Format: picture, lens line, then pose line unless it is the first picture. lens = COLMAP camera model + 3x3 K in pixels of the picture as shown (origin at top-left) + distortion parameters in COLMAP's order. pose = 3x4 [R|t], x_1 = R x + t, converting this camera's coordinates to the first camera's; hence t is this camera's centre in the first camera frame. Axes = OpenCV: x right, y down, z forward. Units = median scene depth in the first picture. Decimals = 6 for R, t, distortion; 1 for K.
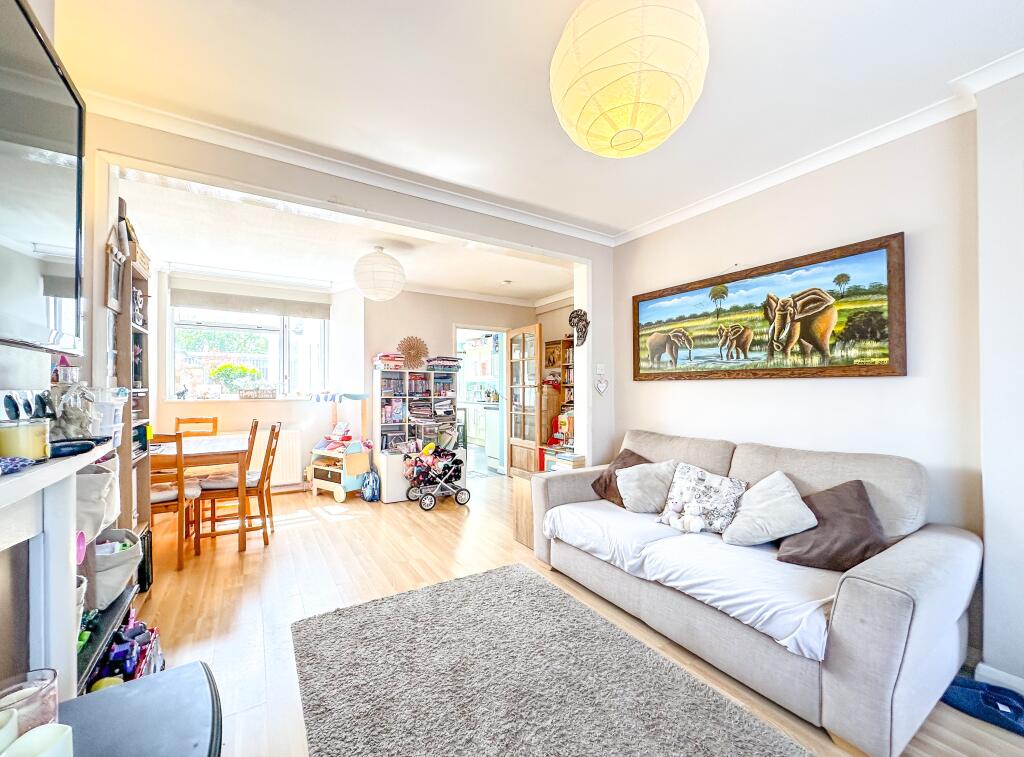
lens RADIAL K [[401.7, 0, 496.3], [0, 401.7, 385.9], [0, 0, 1]] dist [-0.005126, 0.000279]
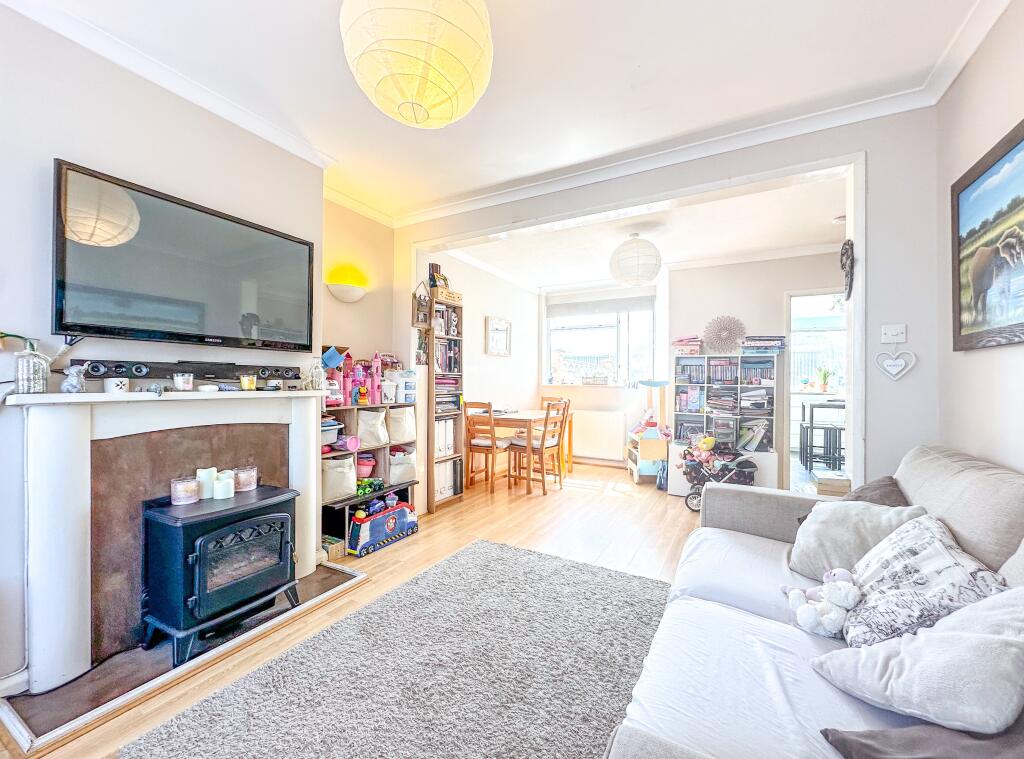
lens RADIAL K [[400.8, 0, 512.0], [0, 400.8, 379.5], [0, 0, 1]] dist [-0.001246, 0.000043]
pose [[0.509370, 0.002371, -0.860544, 0.507010], [-0.002306, 0.999996, 0.001390, 0.024223], [0.860544, 0.001277, 0.509374, 0.266230]]
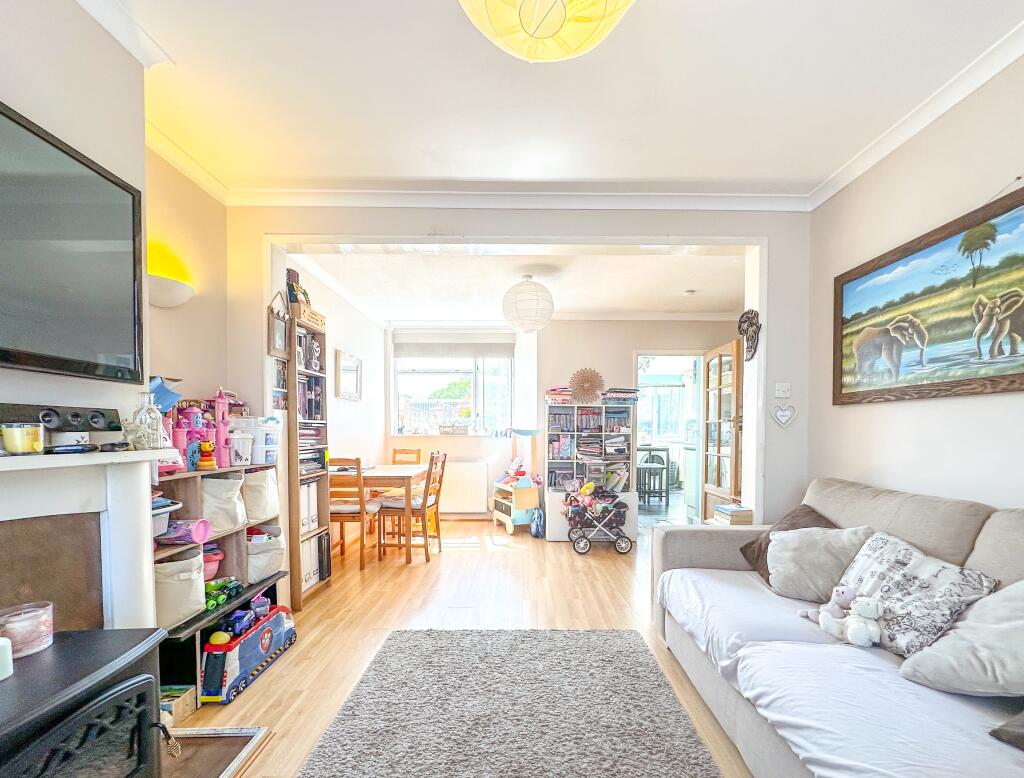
lens RADIAL K [[415.8, 0, 522.1], [0, 415.8, 441.7], [0, 0, 1]] dist [-0.001018, -0.000191]
pose [[0.864329, 0.013986, -0.502732, 0.249433], [0.003145, 0.999443, 0.033211, 0.023853], [0.502917, -0.030286, 0.863804, 0.142731]]
